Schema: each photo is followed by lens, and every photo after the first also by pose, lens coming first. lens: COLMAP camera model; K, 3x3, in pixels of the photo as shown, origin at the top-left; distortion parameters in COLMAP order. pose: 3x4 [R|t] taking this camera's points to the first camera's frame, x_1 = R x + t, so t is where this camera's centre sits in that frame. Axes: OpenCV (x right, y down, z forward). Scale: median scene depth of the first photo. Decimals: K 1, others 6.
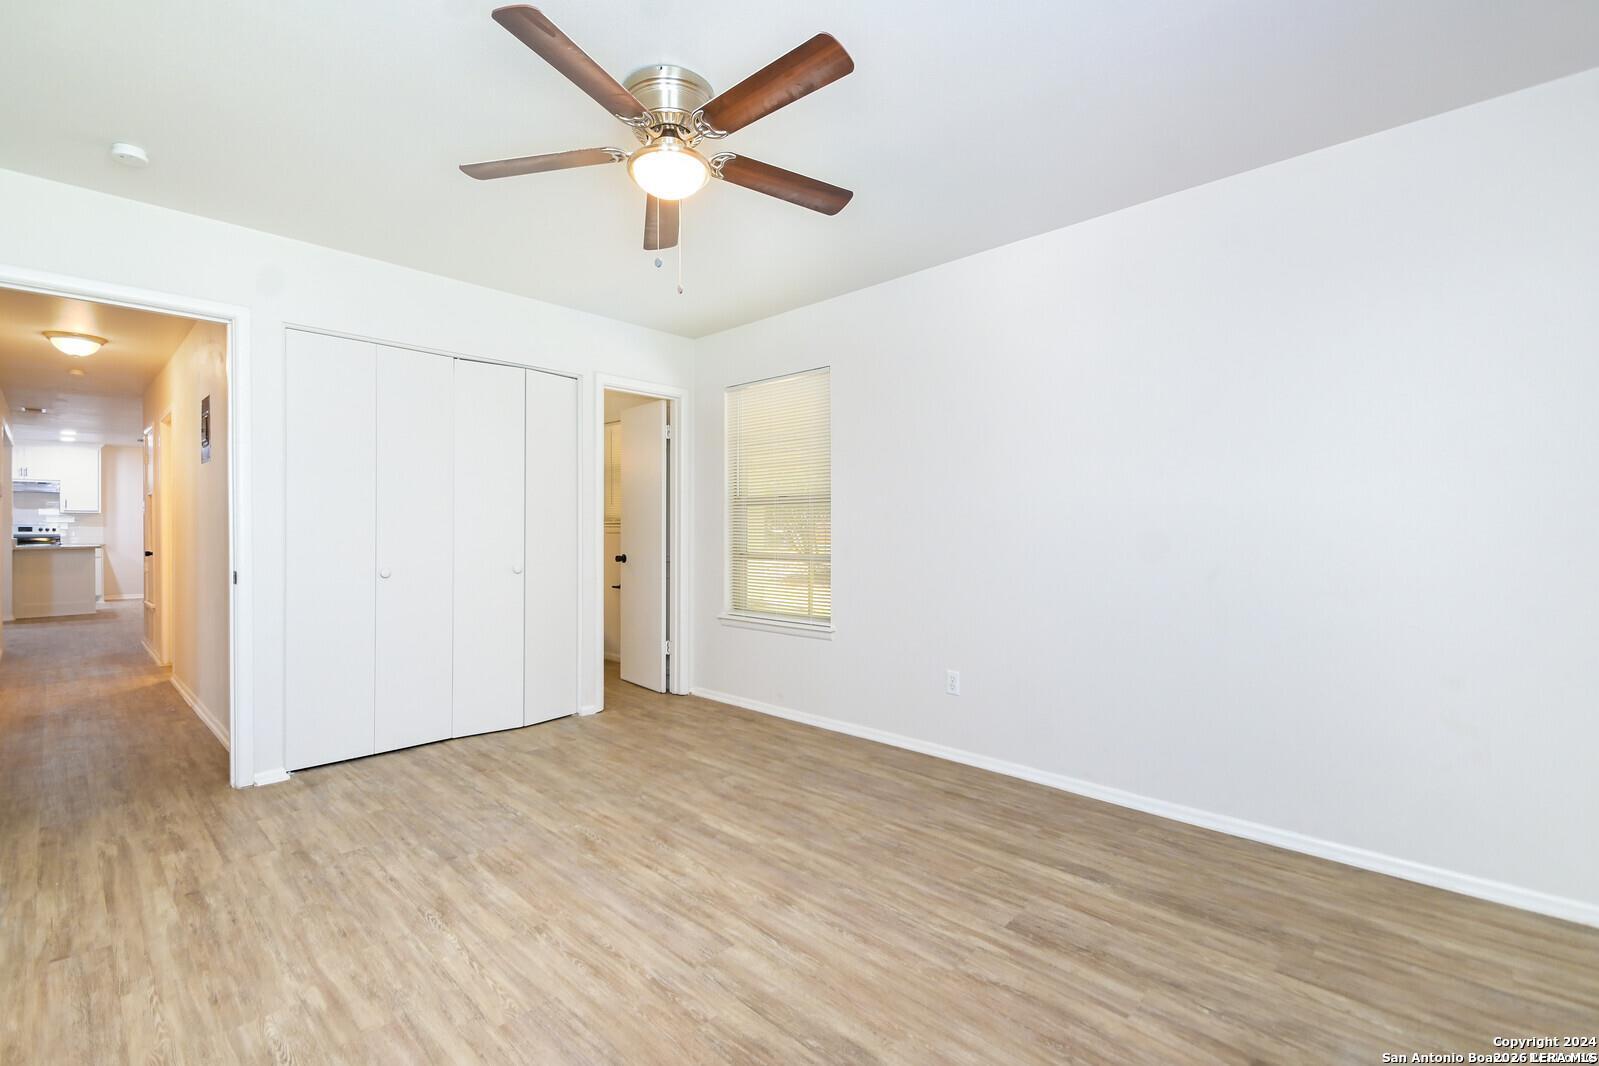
lens RADIAL K [[704.0, 0, 770.7], [0, 704.0, 538.9], [0, 0, 1]] dist [0.025052, -0.017213]
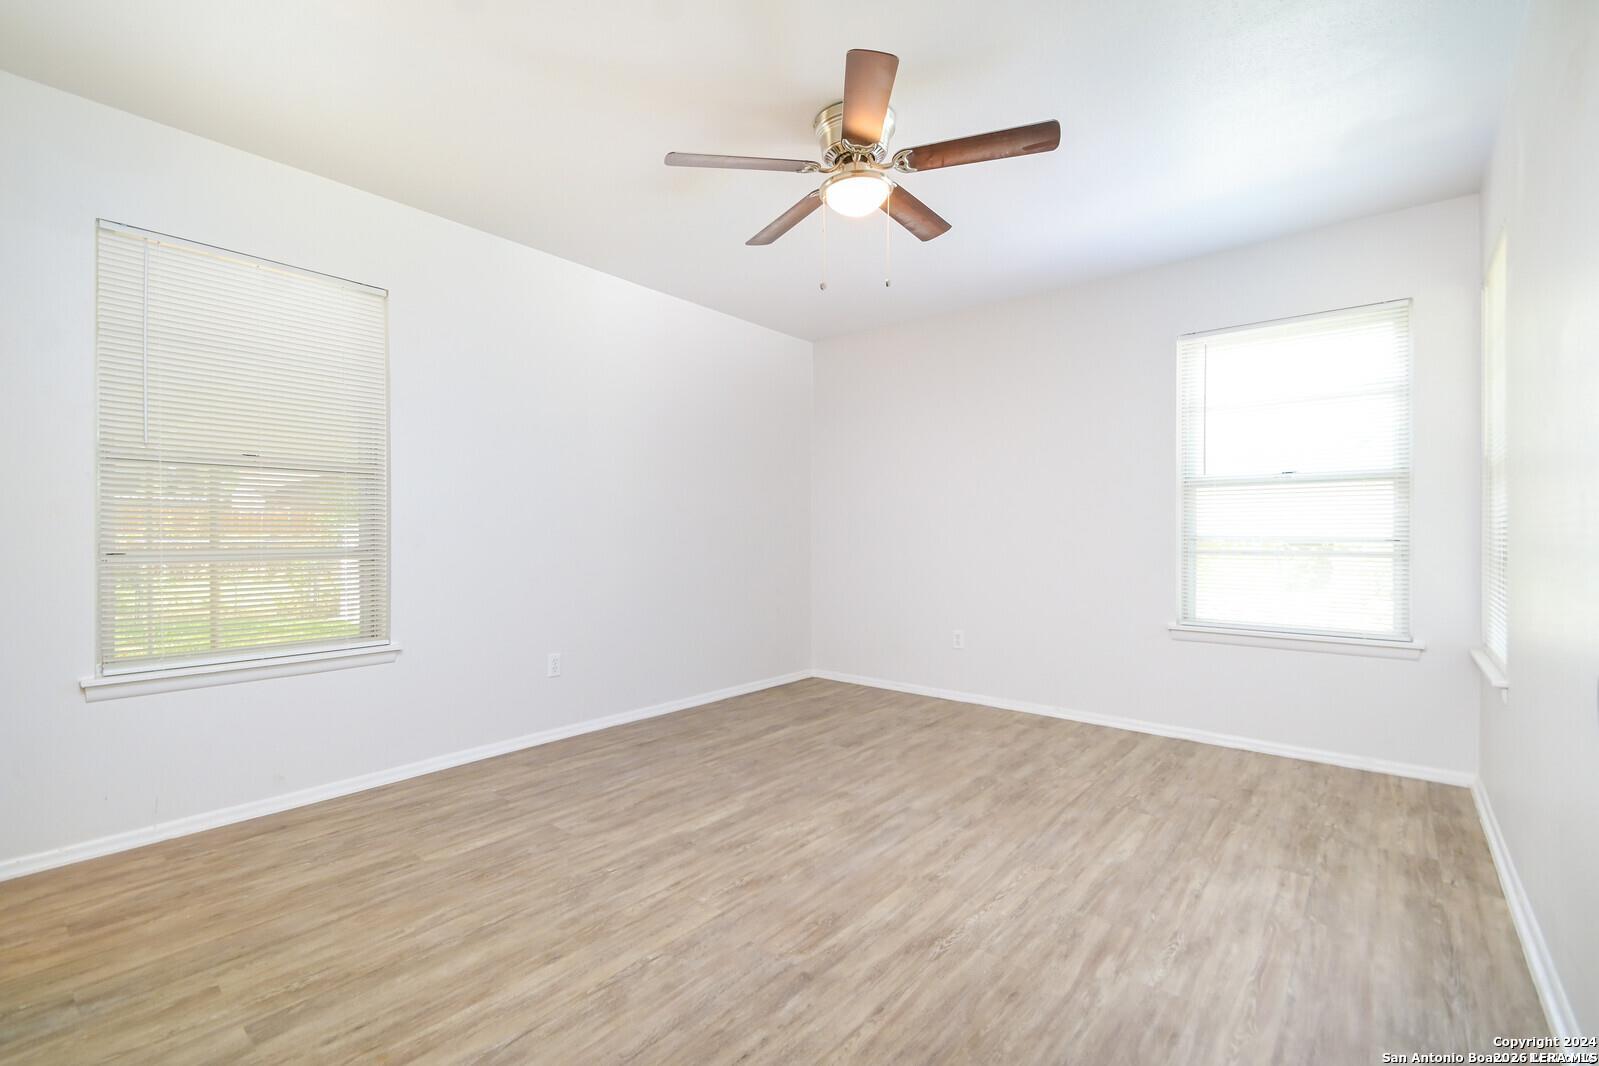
lens RADIAL K [[704.0, 0, 770.7], [0, 704.0, 538.9], [0, 0, 1]] dist [0.025052, -0.017213]
pose [[-0.065051, -0.005368, 0.997868, -1.067266], [0.015708, 0.999856, 0.006403, 0.025930], [-0.997758, 0.016091, -0.064957, 1.019560]]
